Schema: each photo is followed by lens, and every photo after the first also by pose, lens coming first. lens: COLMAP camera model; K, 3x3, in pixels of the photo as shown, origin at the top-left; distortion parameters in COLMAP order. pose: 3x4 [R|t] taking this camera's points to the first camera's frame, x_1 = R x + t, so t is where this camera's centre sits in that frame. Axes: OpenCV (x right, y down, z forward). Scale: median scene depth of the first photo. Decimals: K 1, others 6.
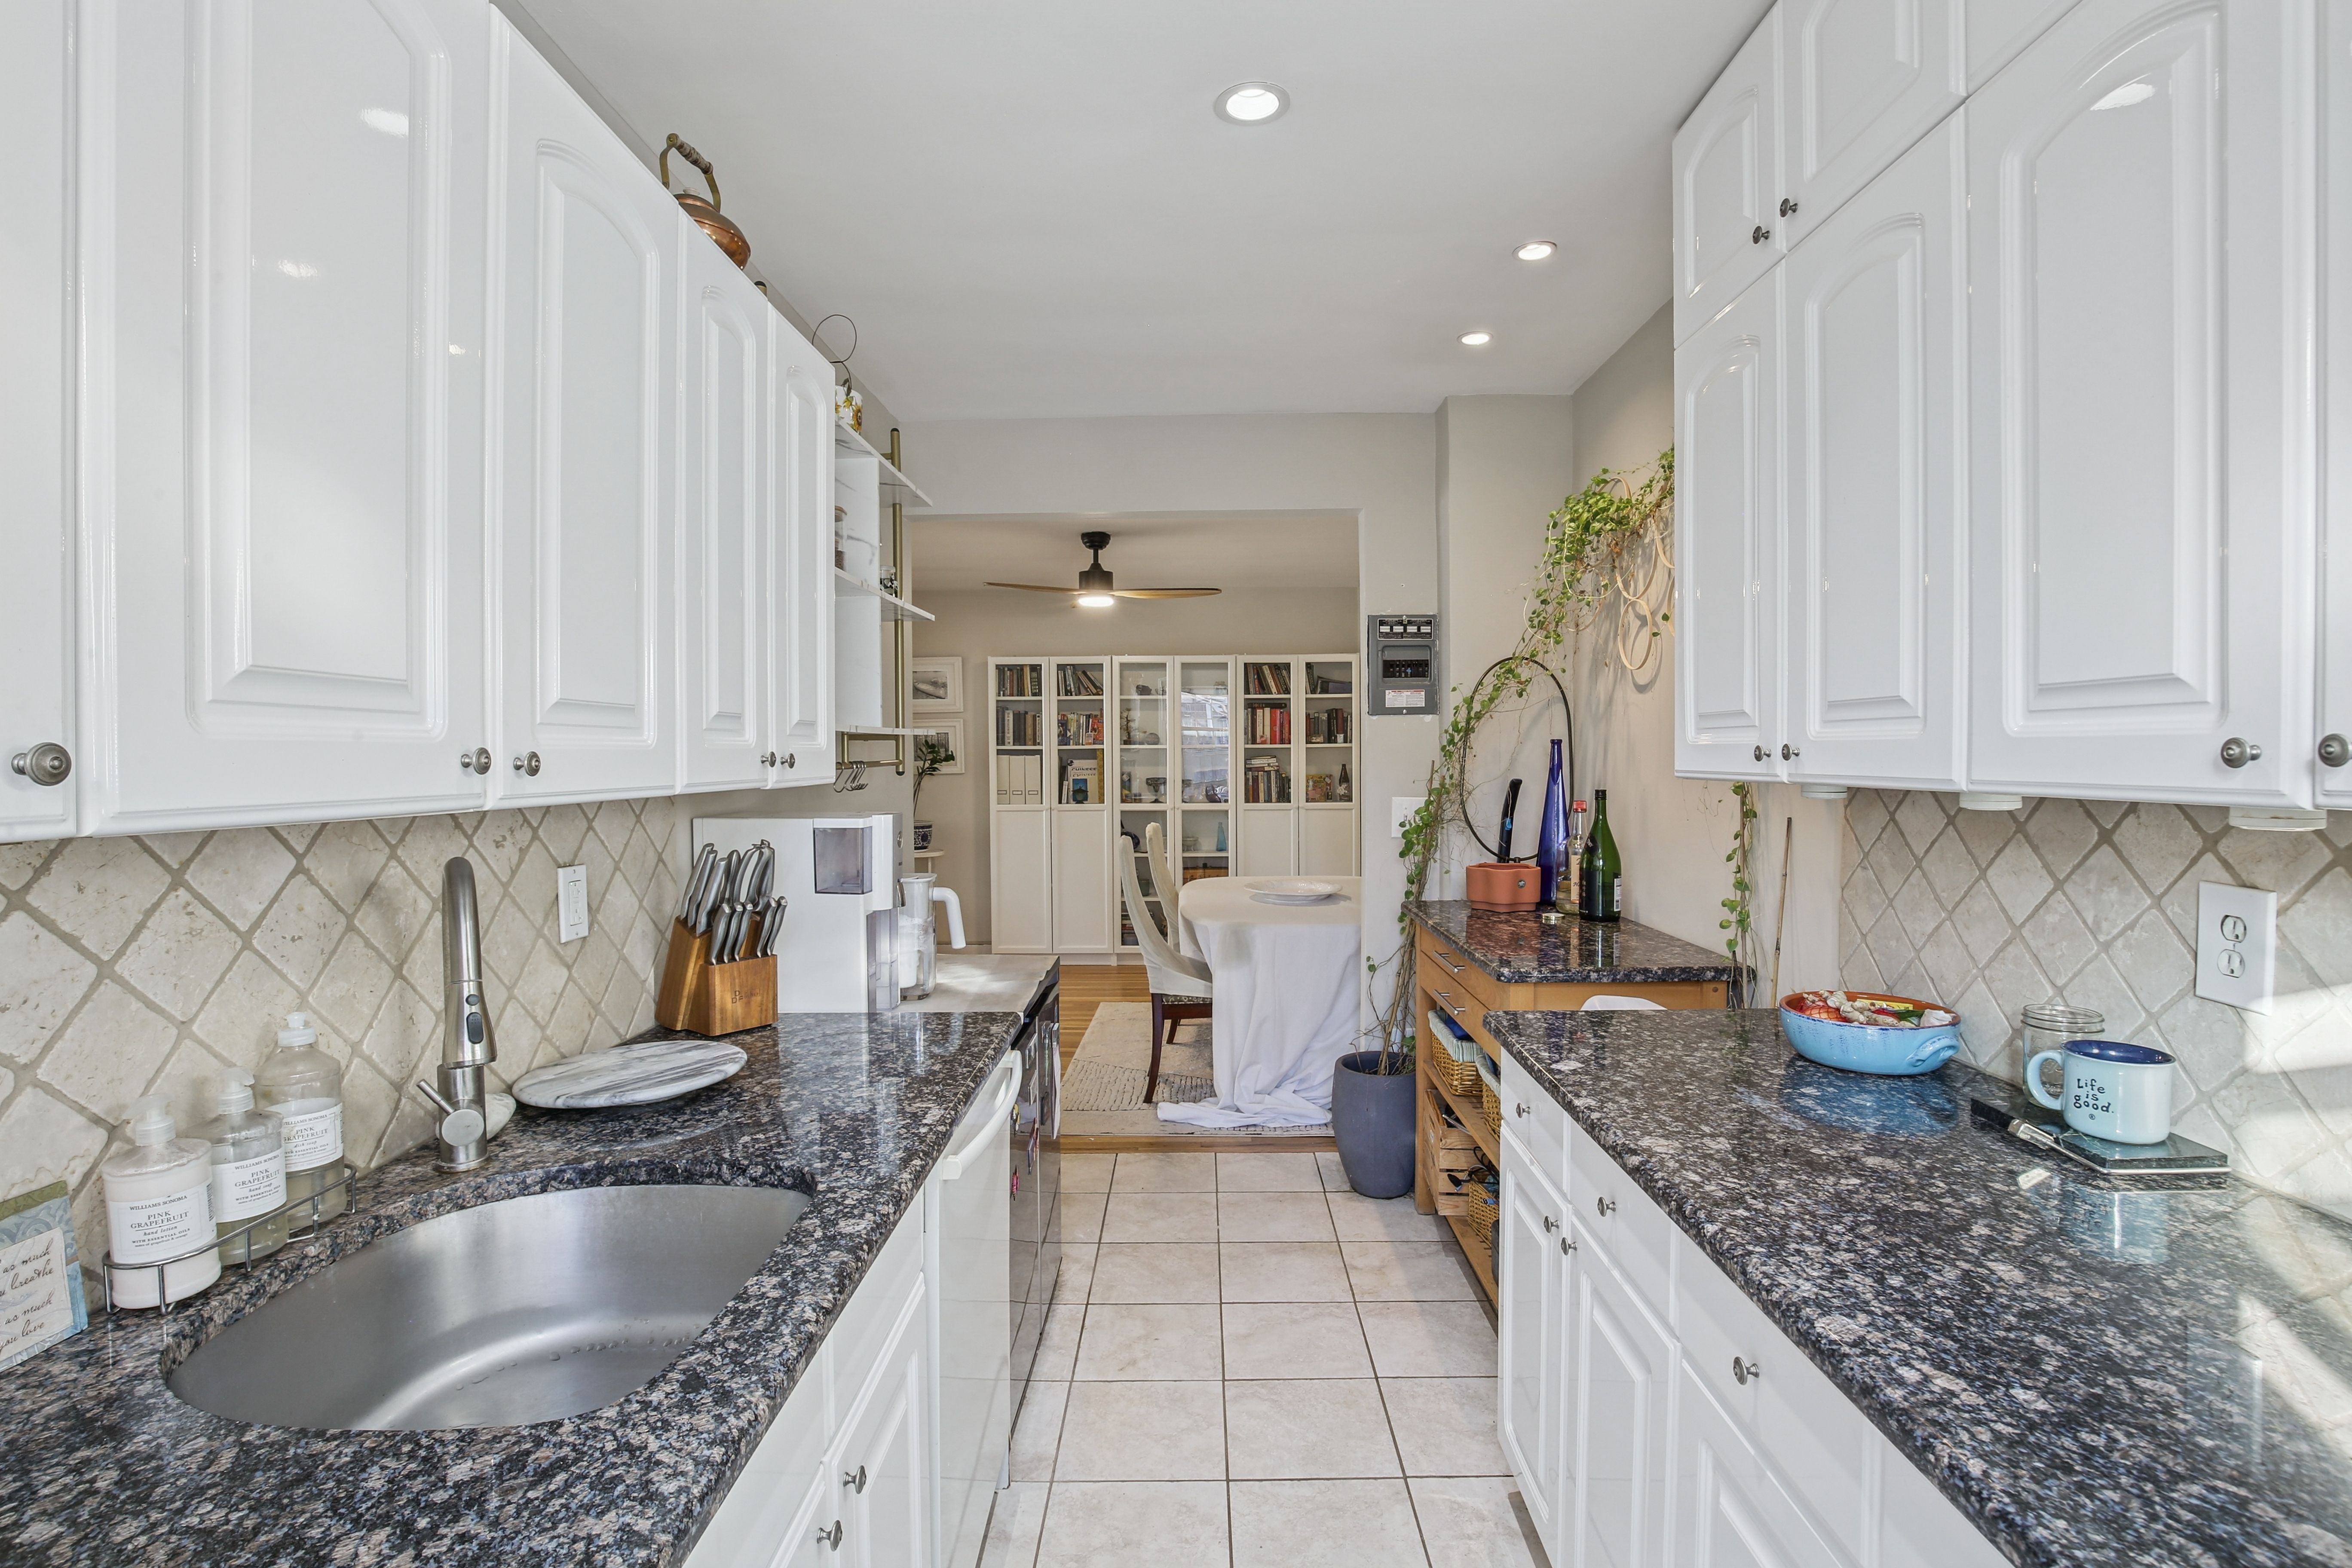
lens RADIAL K [[1082.6, 0, 1178.5], [0, 1082.6, 762.9], [0, 0, 1]] dist [-0.013287, 0.000509]
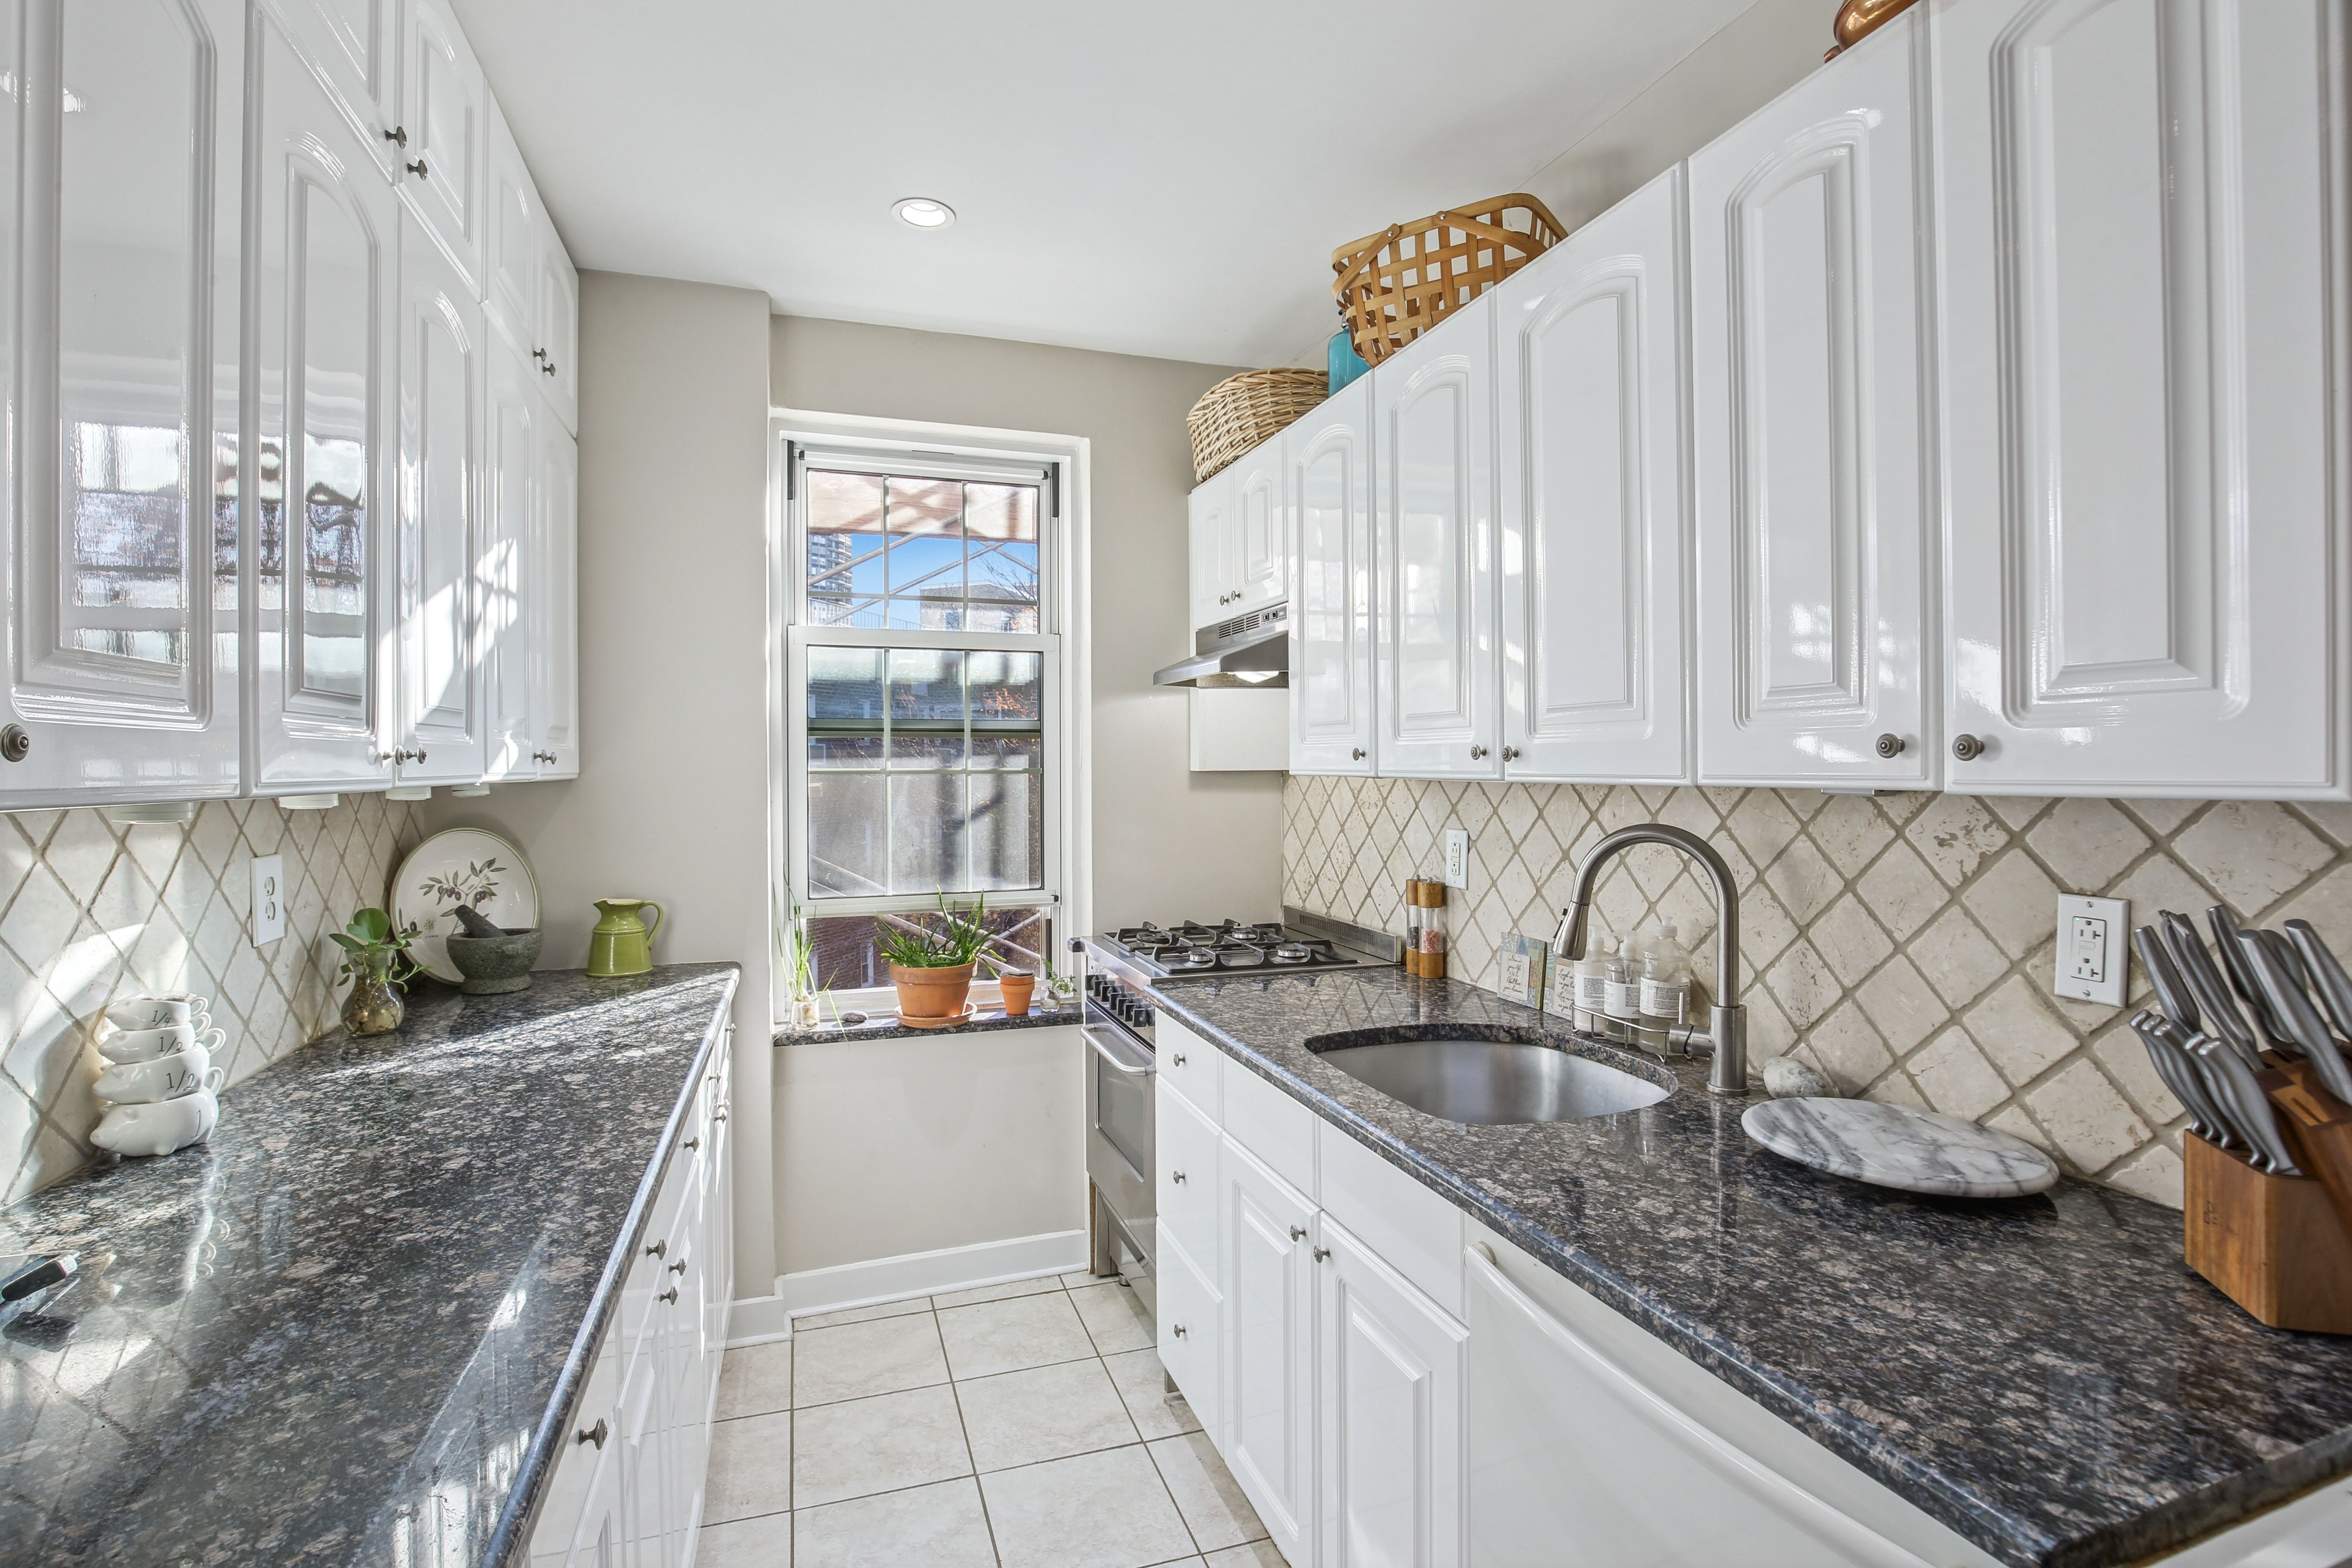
lens RADIAL K [[1082.6, 0, 1172.7], [0, 1082.6, 766.7], [0, 0, 1]] dist [-0.013287, 0.000509]
pose [[-0.939763, 0.011999, -0.341617, 0.339598], [0.007649, 0.999872, 0.014080, -0.004632], [0.341742, 0.010619, -0.939734, 2.081591]]
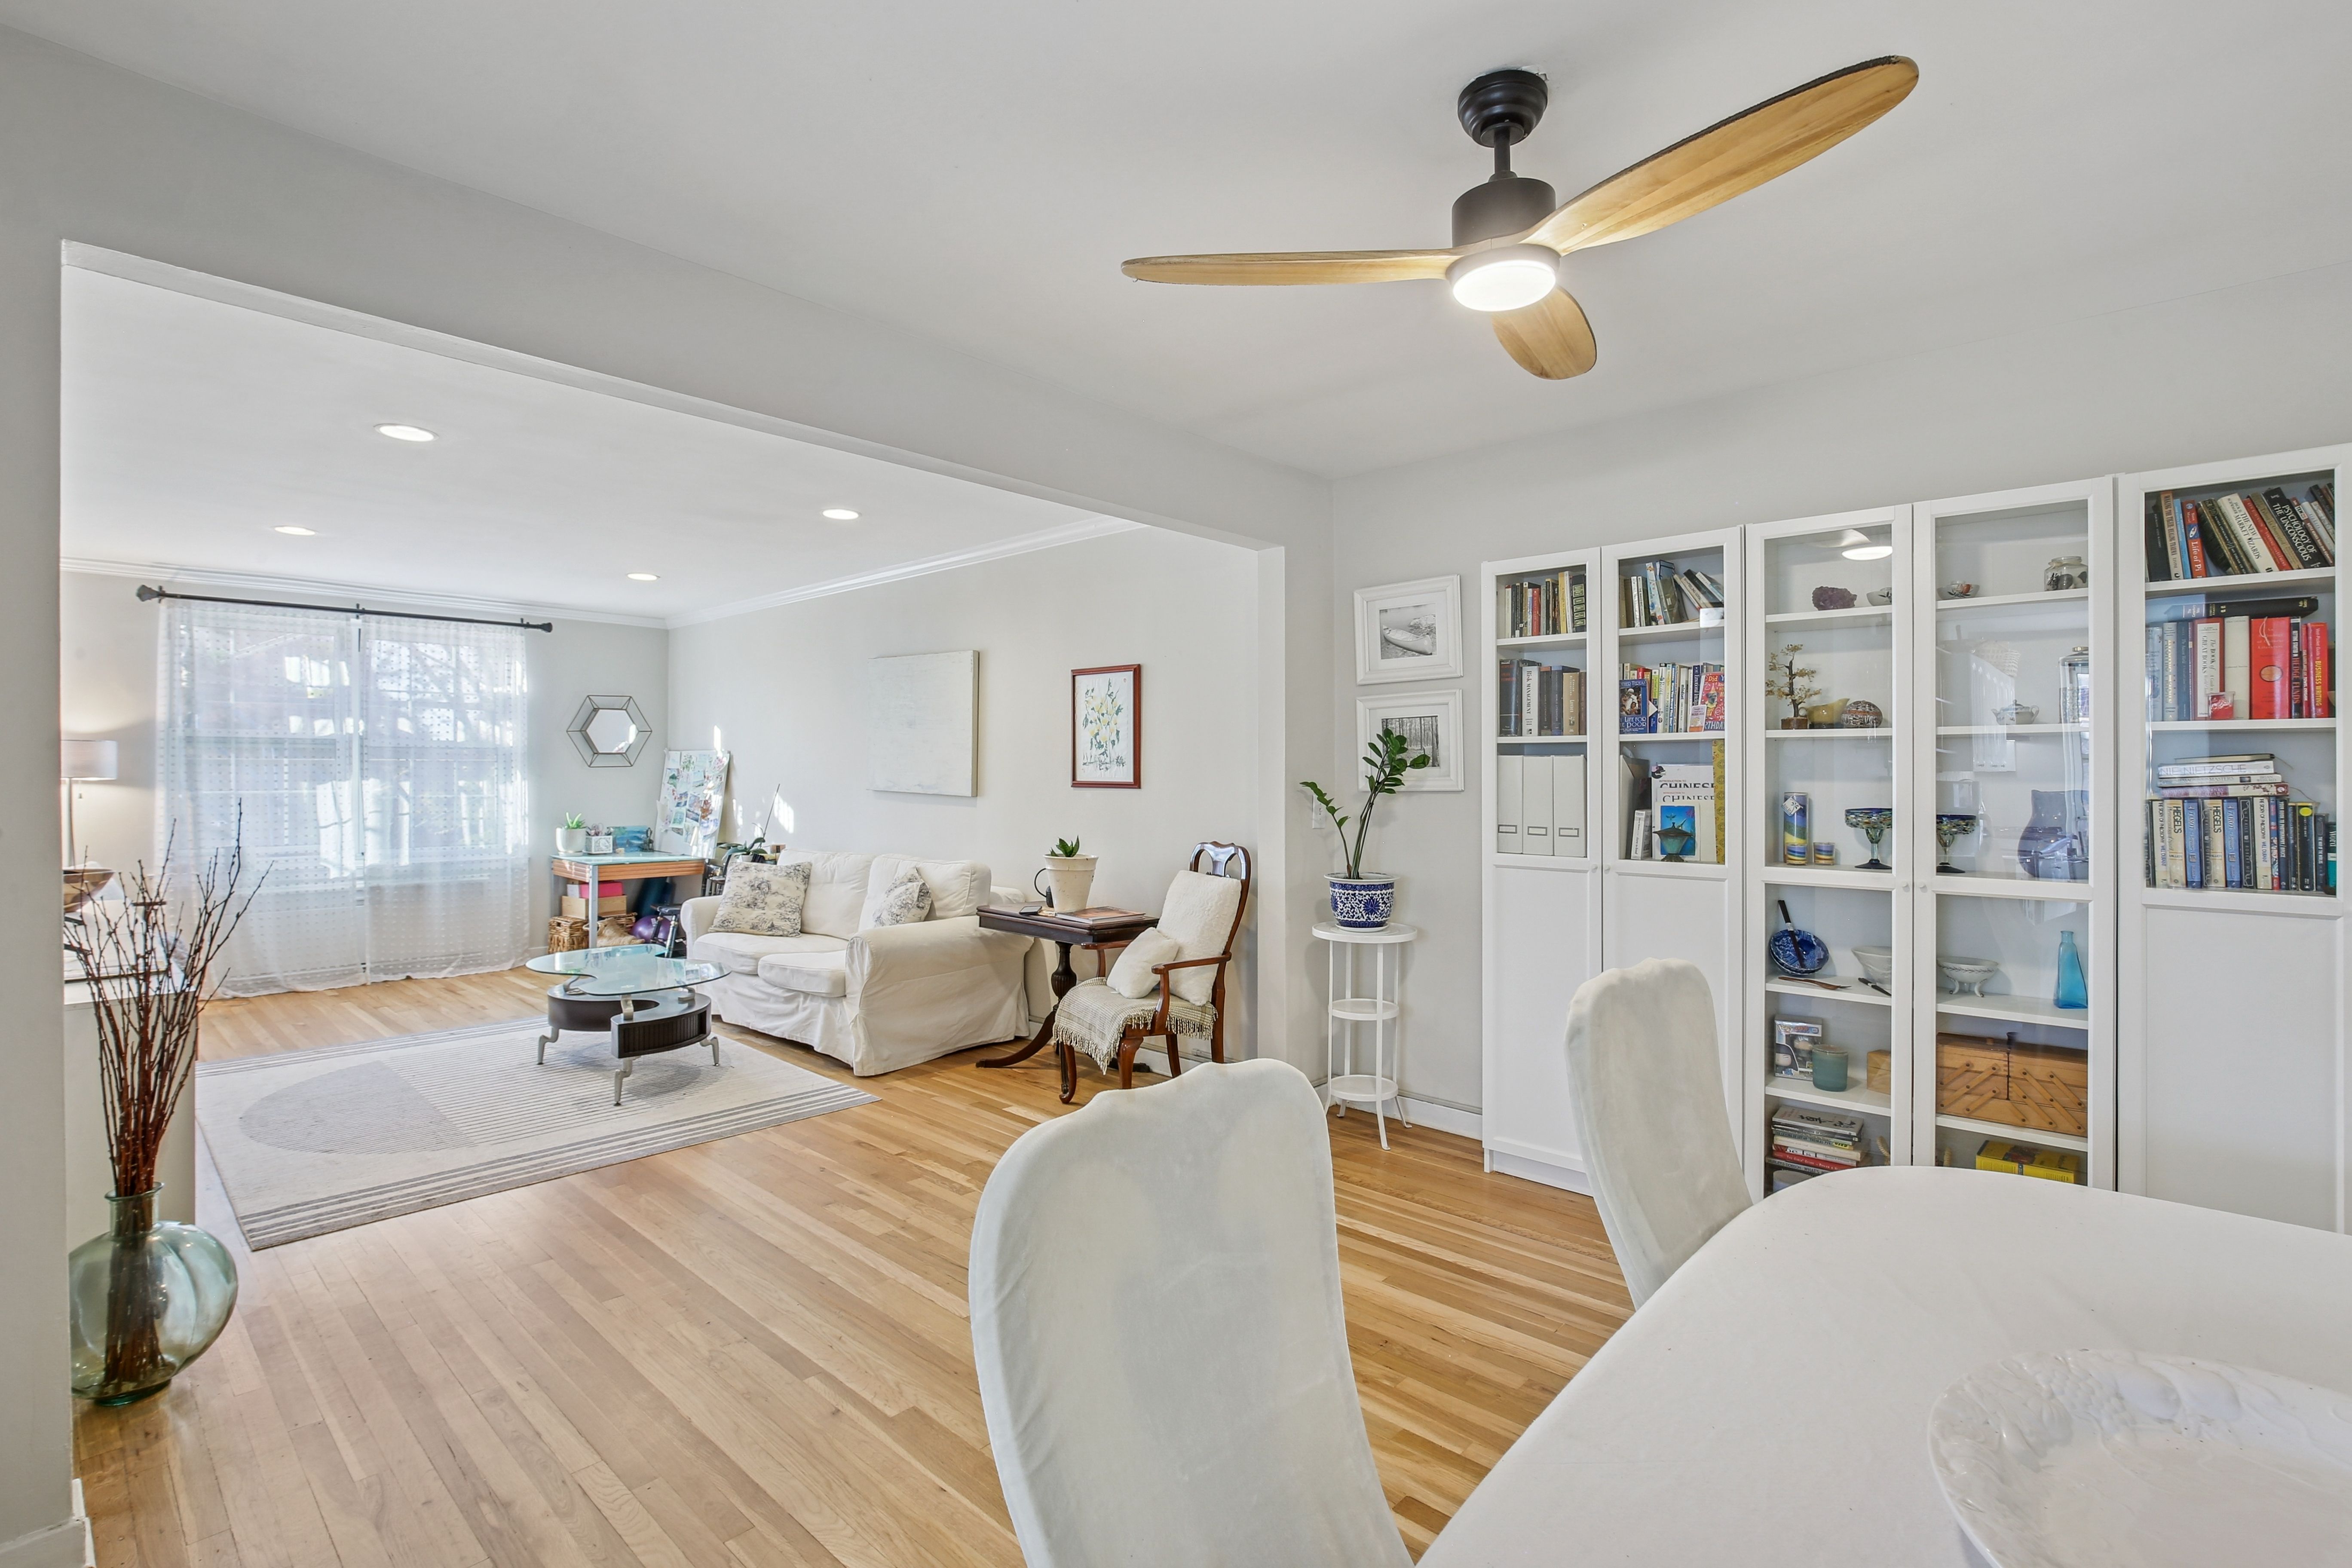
lens RADIAL K [[1082.6, 0, 1176.8], [0, 1082.6, 769.4], [0, 0, 1]] dist [-0.013287, 0.000509]
pose [[0.753869, 0.006290, -0.656994, 0.050751], [-0.010027, 0.999948, -0.001932, 0.002197], [0.656948, 0.008044, 0.753893, 0.518064]]
